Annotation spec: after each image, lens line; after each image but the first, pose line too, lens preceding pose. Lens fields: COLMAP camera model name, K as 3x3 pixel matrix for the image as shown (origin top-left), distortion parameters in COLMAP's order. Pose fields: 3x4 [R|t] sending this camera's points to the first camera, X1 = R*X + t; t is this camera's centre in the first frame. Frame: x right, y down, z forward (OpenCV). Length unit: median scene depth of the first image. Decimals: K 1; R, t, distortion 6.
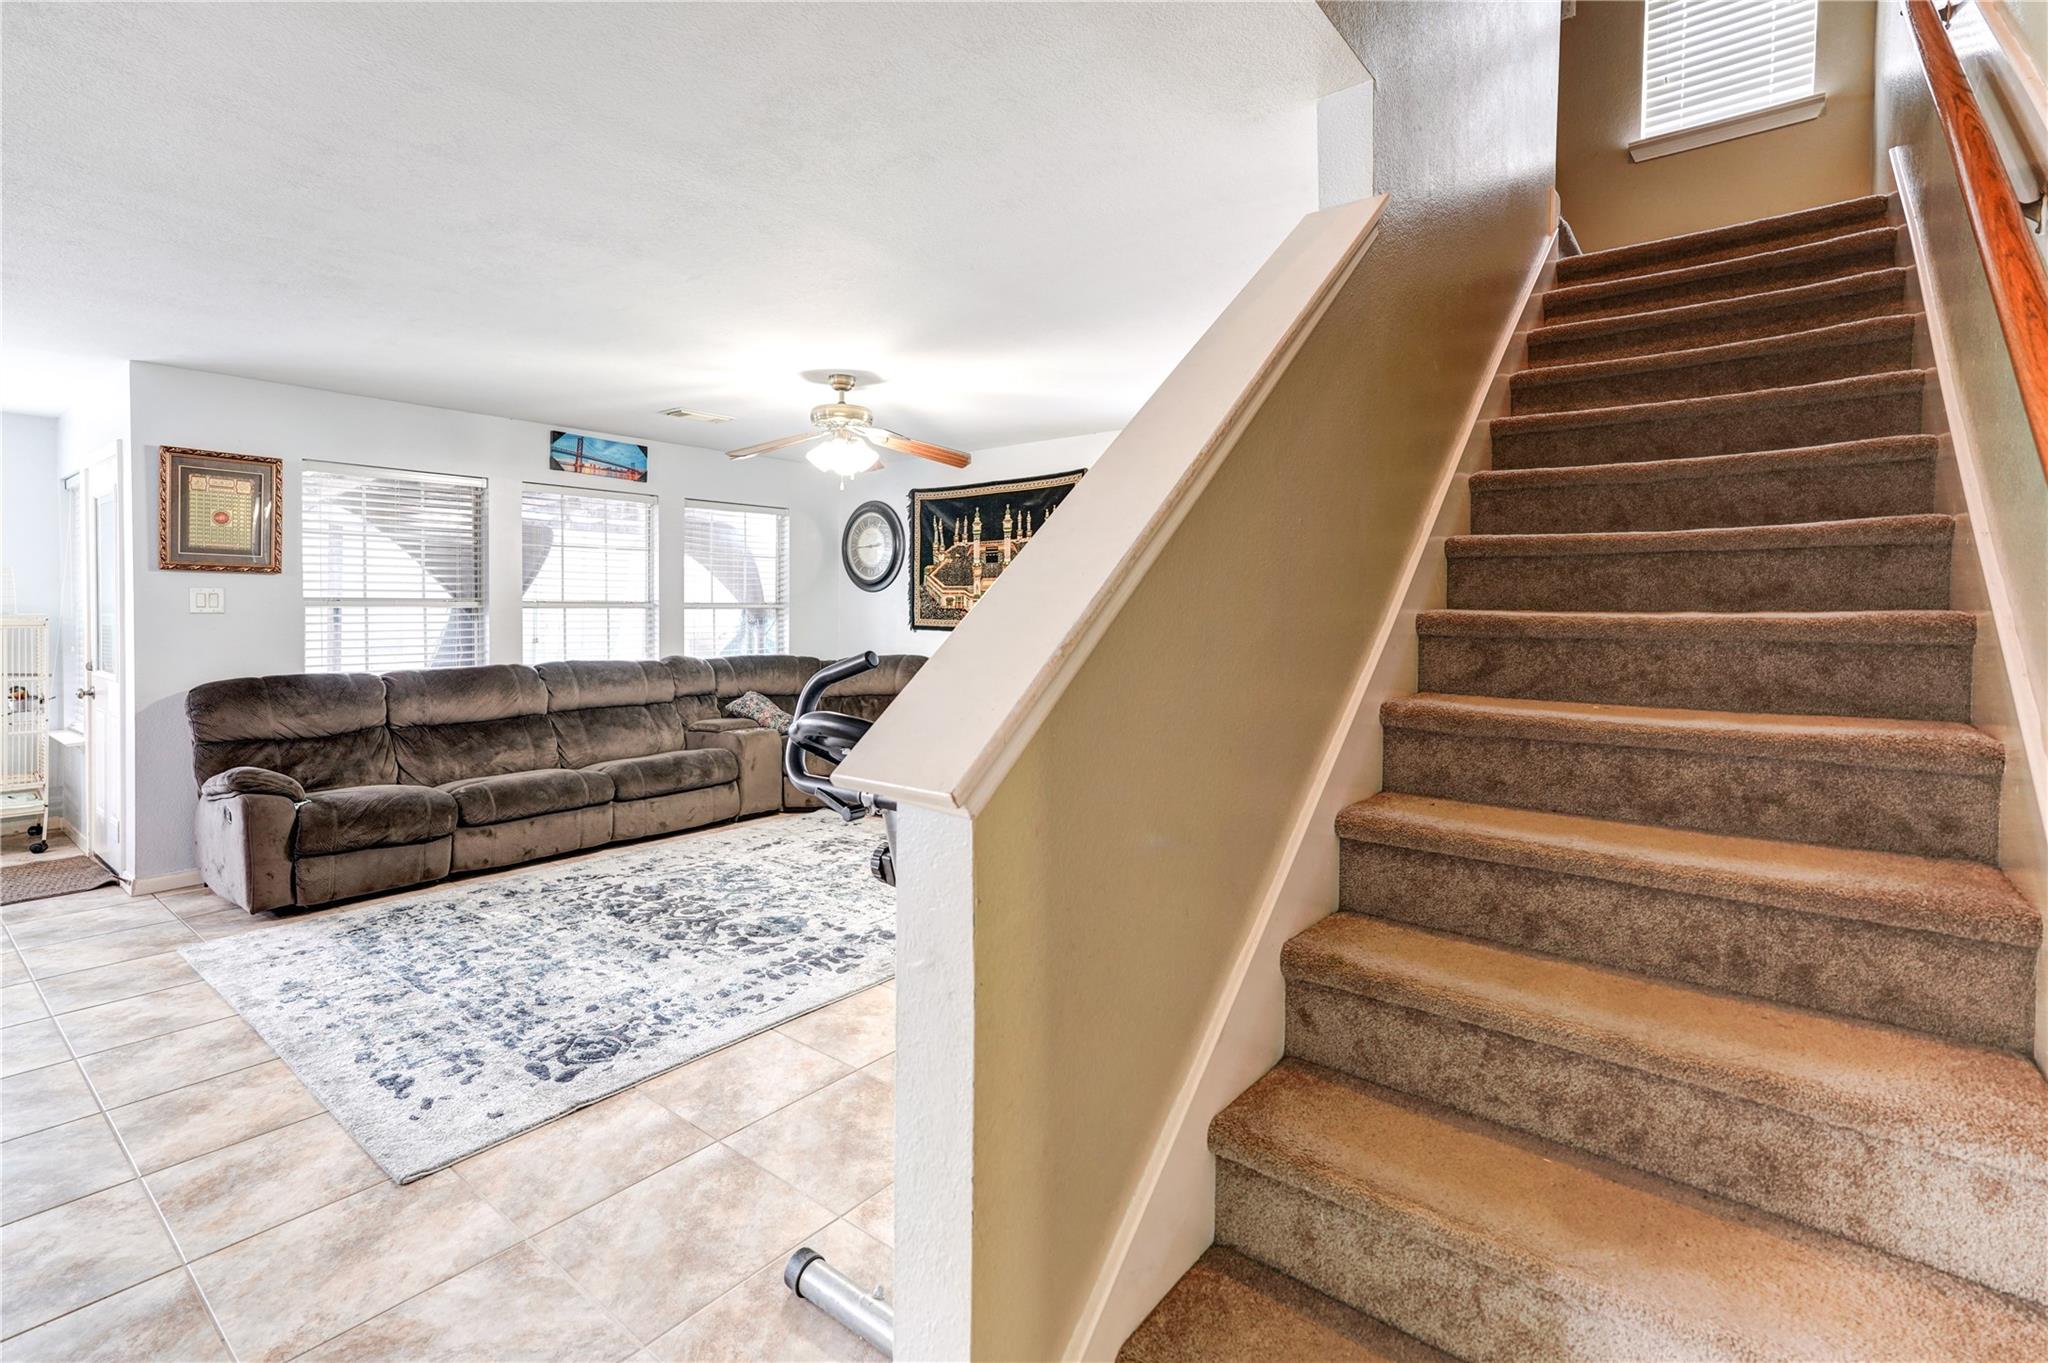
lens RADIAL K [[939.4, 0, 1023.4], [0, 939.4, 619.8], [0, 0, 1]] dist [0.011609, 0.000727]
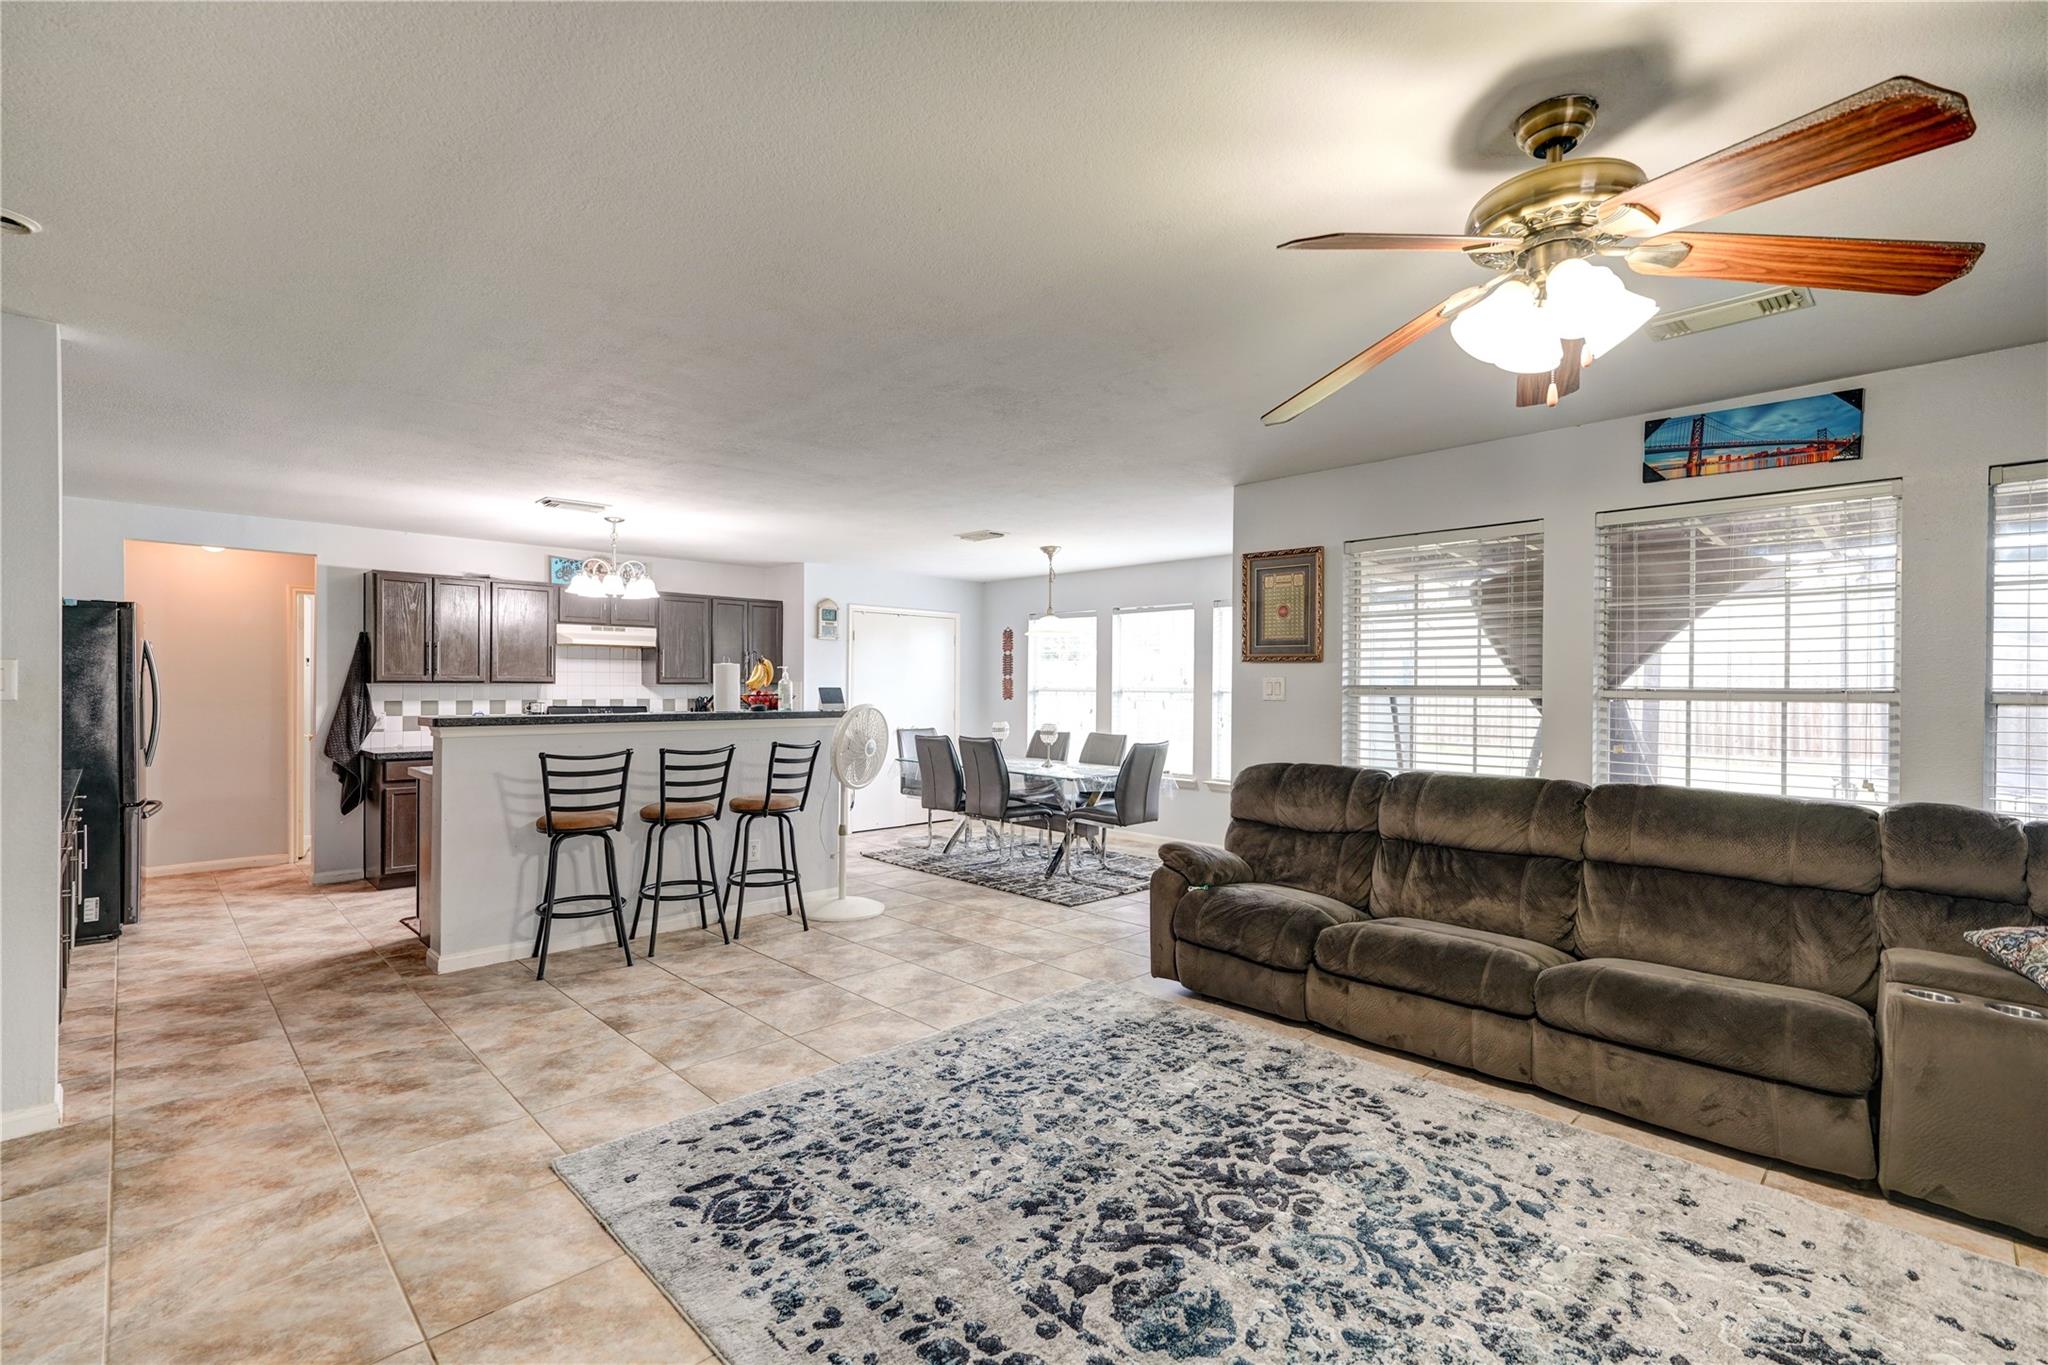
lens RADIAL K [[909.4, 0, 1009.6], [0, 909.4, 687.2], [0, 0, 1]] dist [0.002718, 0.000764]
pose [[-0.127192, -0.005861, -0.991861, 0.235134], [-0.019427, 0.999805, -0.003417, -0.014233], [0.991688, 0.018834, -0.127281, 0.924206]]
